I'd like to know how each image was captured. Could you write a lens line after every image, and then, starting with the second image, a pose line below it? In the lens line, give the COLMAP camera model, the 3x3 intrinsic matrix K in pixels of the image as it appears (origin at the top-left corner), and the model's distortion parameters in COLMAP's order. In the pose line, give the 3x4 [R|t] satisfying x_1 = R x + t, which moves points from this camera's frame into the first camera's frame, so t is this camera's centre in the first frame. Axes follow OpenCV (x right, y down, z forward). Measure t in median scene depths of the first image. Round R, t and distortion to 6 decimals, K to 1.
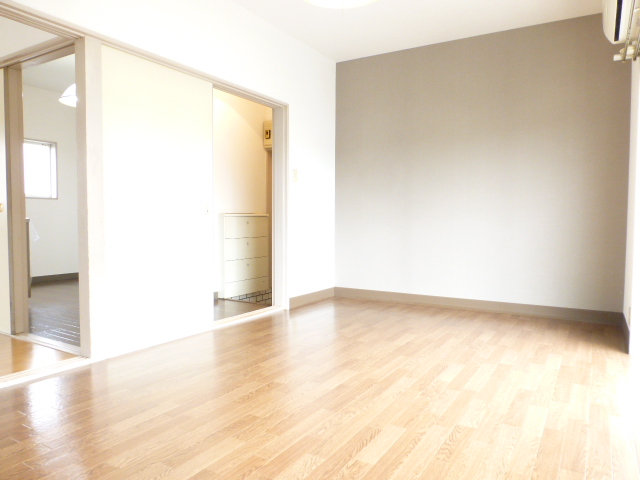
lens RADIAL K [[456.6, 0, 320.0], [0, 456.6, 240.0], [0, 0, 1]] dist [-0.004437, -0.002948]
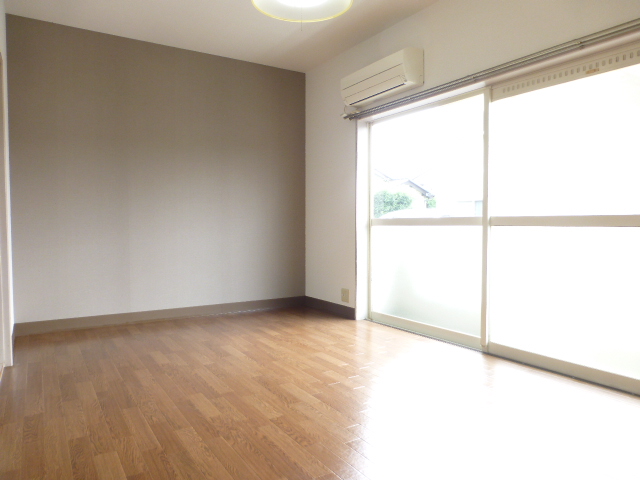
lens RADIAL K [[482.6, 0, 320.0], [0, 482.6, 240.0], [0, 0, 1]] dist [-0.001518, -0.001129]
pose [[0.456040, -0.035928, 0.889234, -0.645502], [0.048772, 0.998692, 0.015338, -0.021955], [-0.888622, 0.036375, 0.457196, 0.381934]]
